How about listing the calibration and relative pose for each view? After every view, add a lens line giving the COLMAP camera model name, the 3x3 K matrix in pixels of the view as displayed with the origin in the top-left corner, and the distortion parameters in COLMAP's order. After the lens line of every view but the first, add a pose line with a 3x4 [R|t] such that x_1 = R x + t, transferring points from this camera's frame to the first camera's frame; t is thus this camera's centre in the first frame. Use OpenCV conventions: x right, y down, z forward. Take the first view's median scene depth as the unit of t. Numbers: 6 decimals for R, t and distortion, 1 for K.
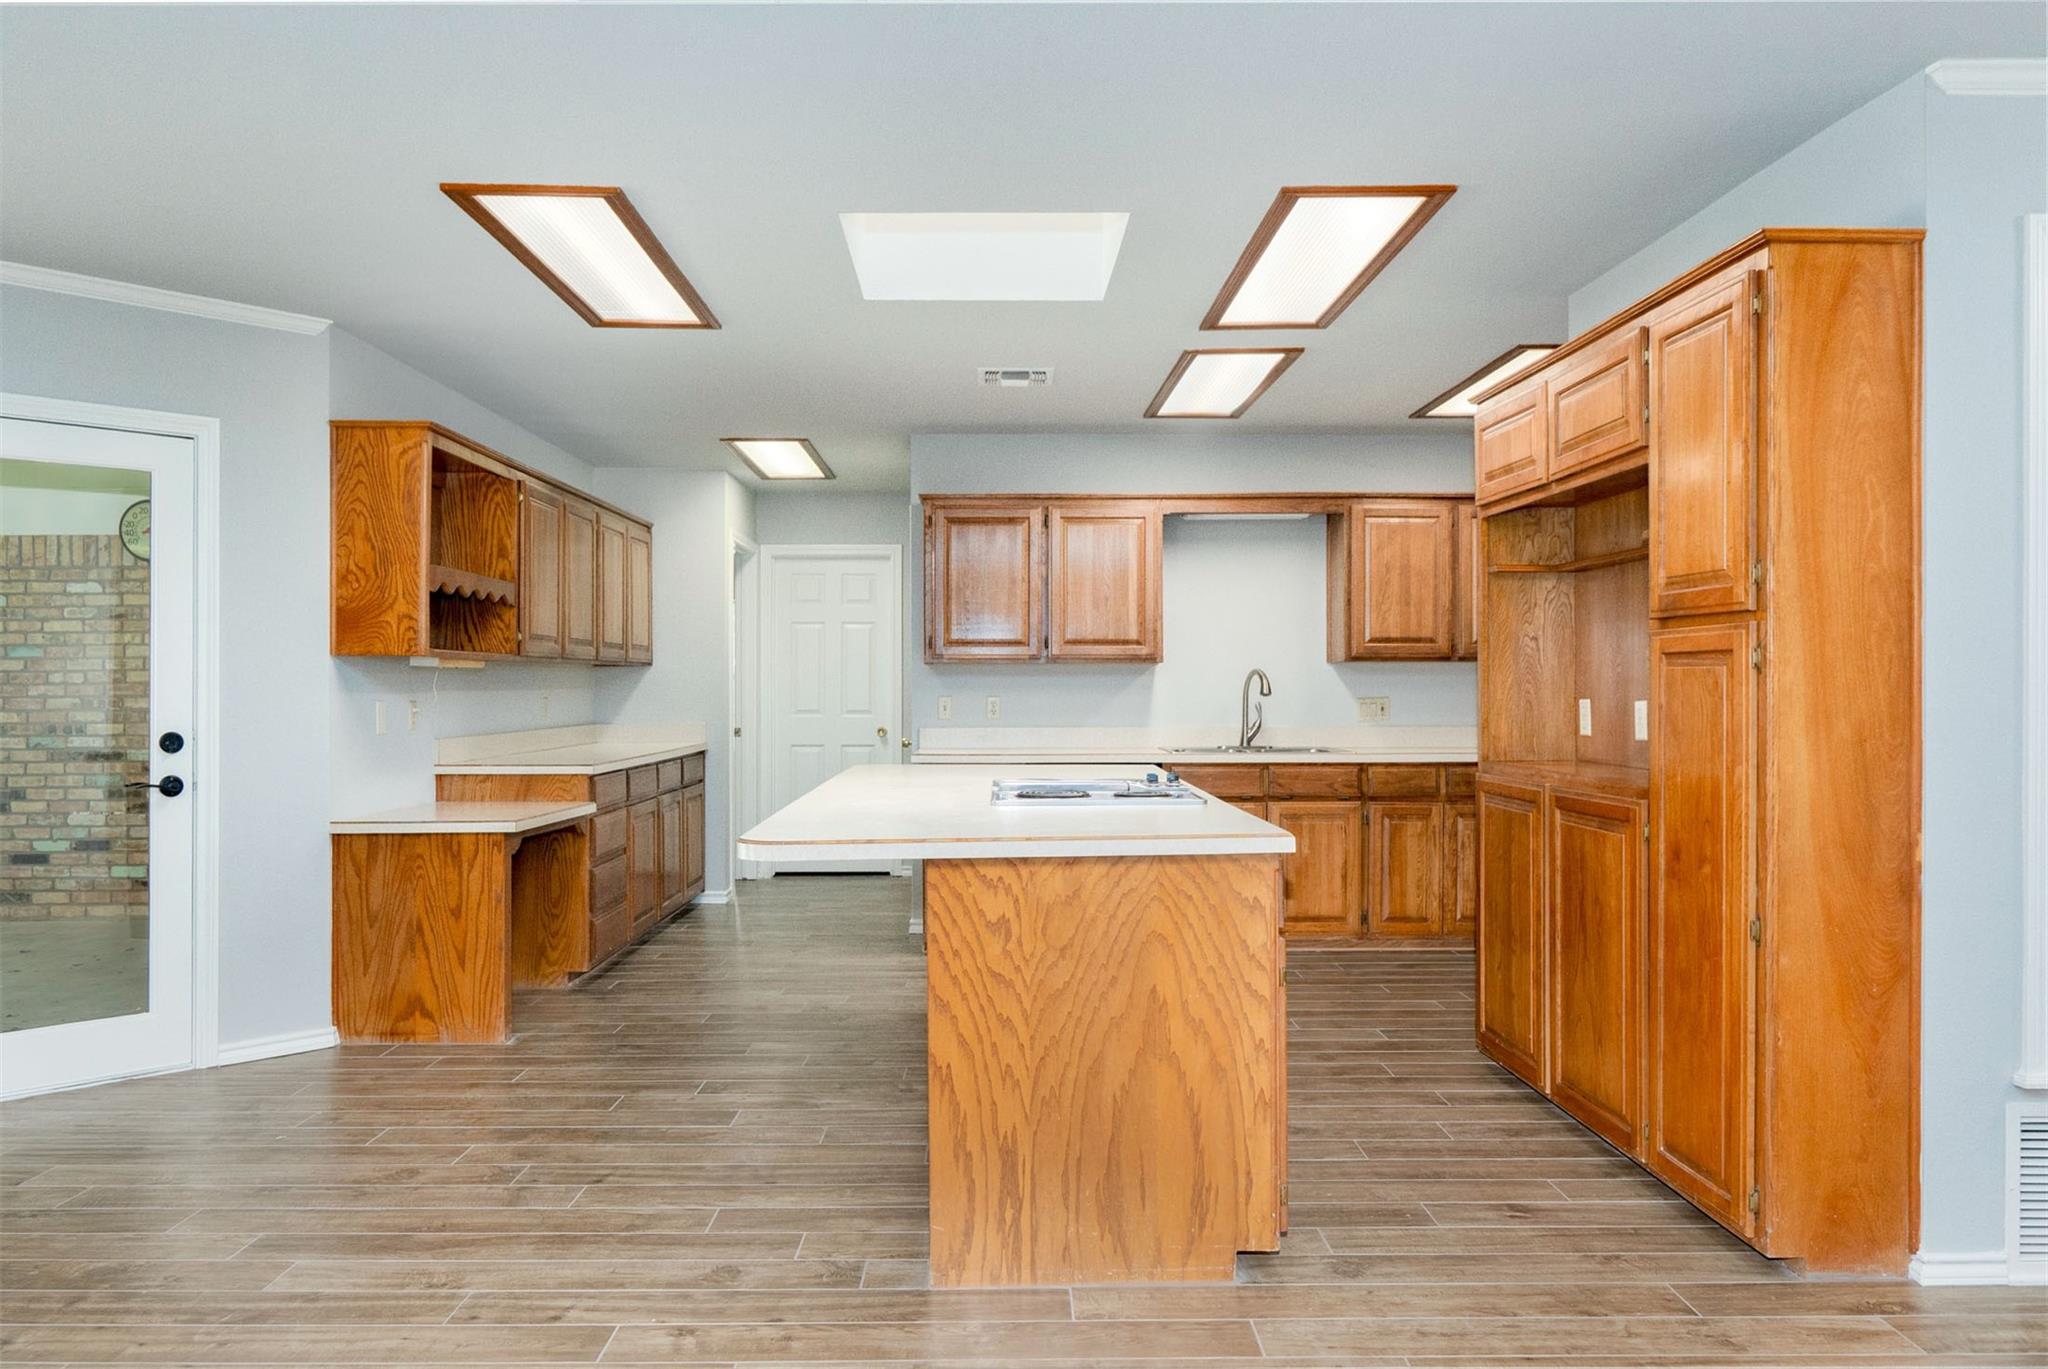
lens RADIAL K [[1443.8, 0, 1018.8], [0, 1443.8, 680.3], [0, 0, 1]] dist [-0.004594, -0.004610]
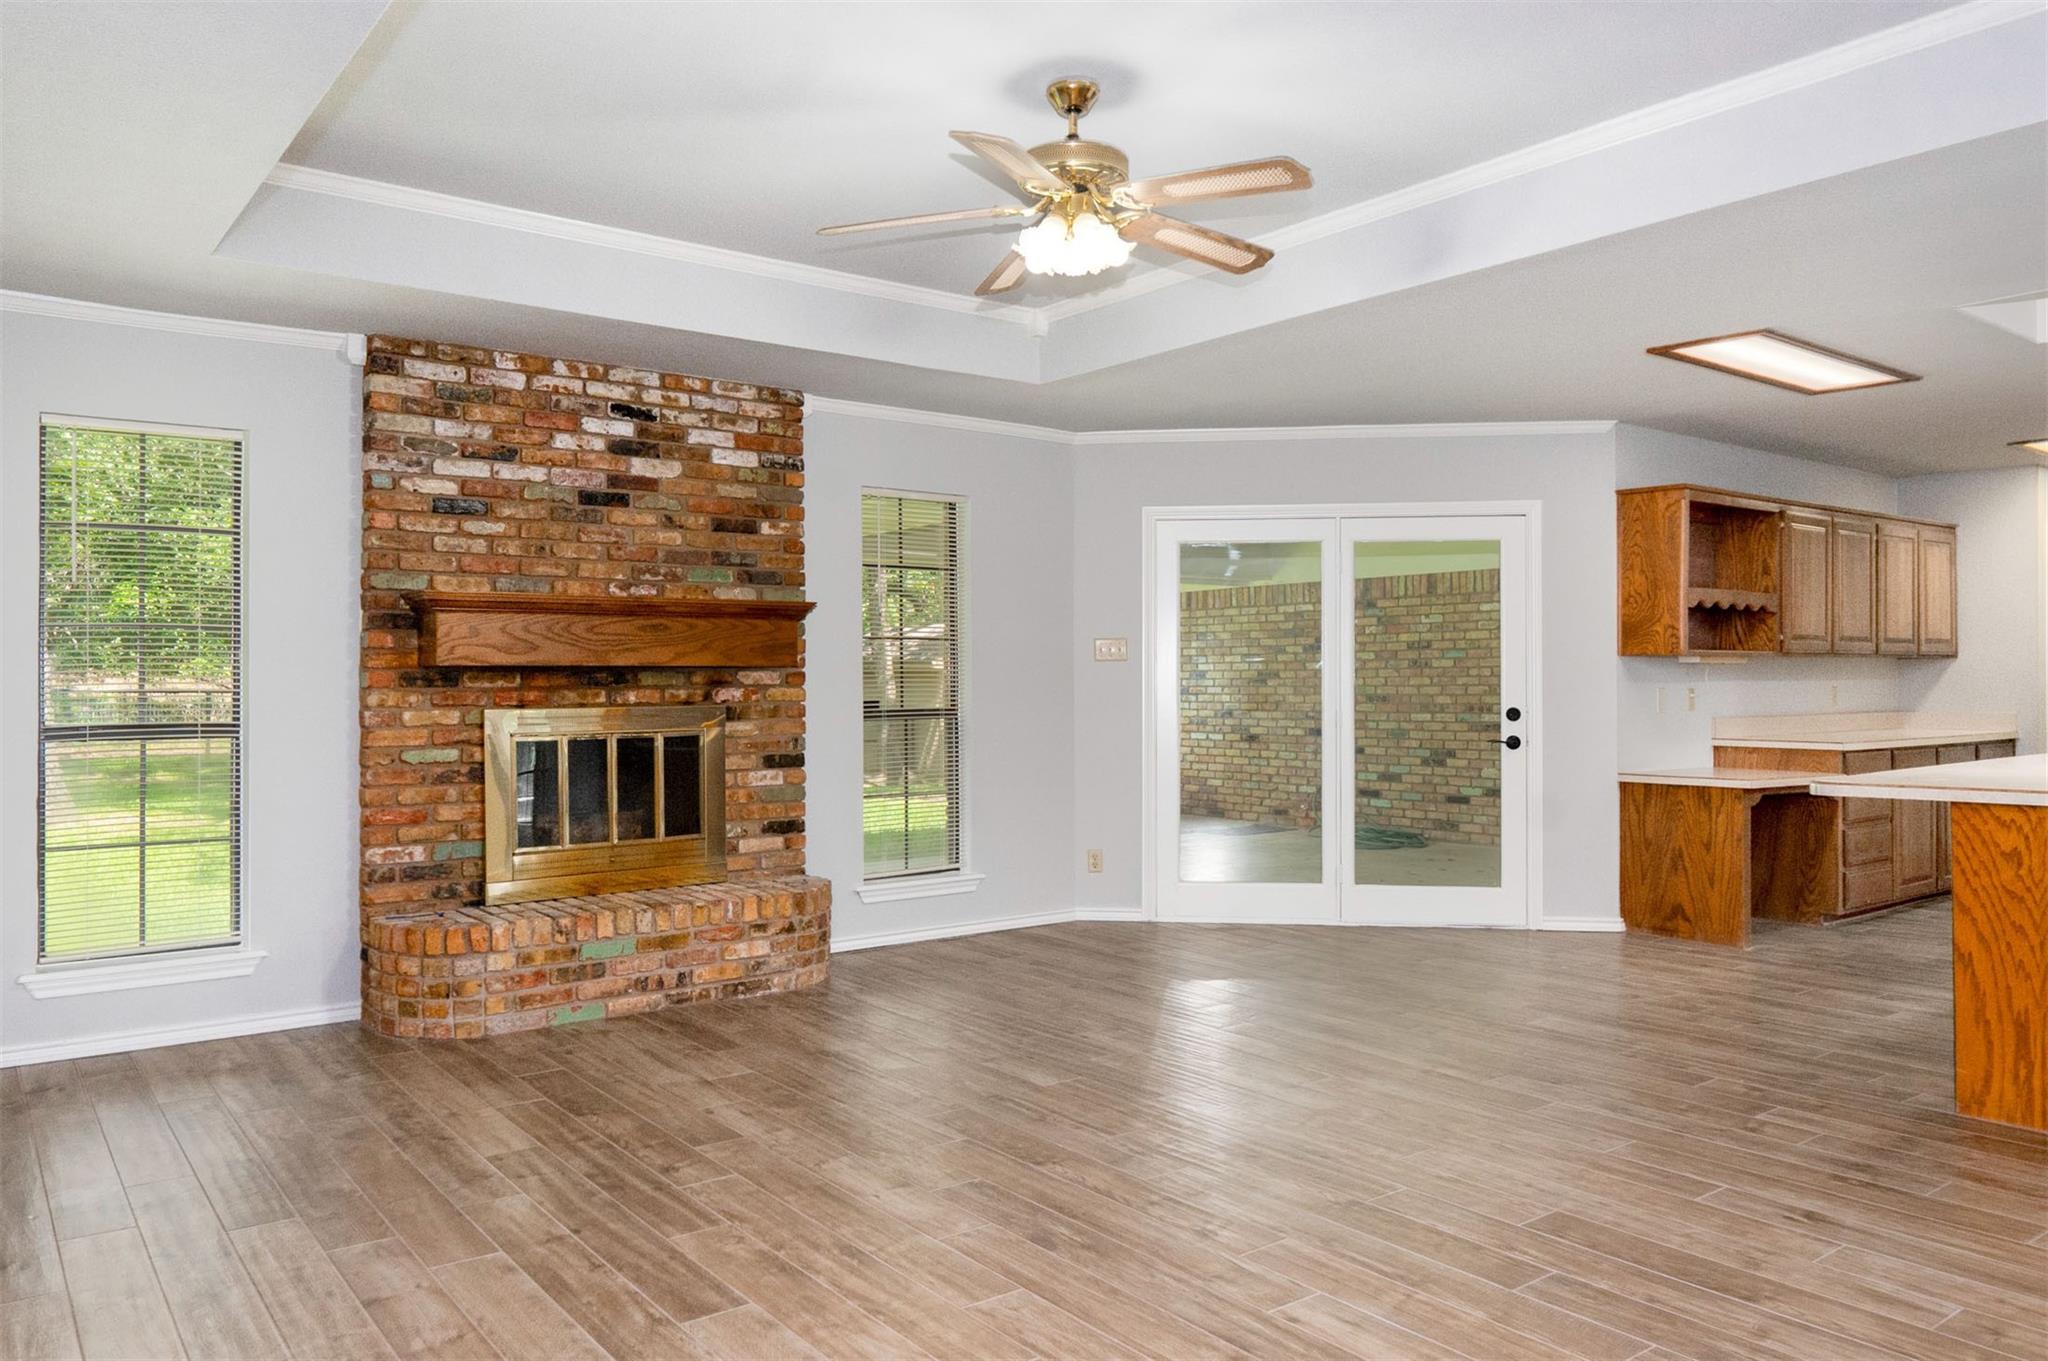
lens RADIAL K [[1433.3, 0, 1022.4], [0, 1433.3, 679.0], [0, 0, 1]] dist [0.003920, 0.001620]
pose [[0.604489, -0.000041, -0.796614, 0.289676], [0.004147, 0.999987, 0.003095, -0.001244], [0.796603, -0.005175, 0.604481, -0.316455]]
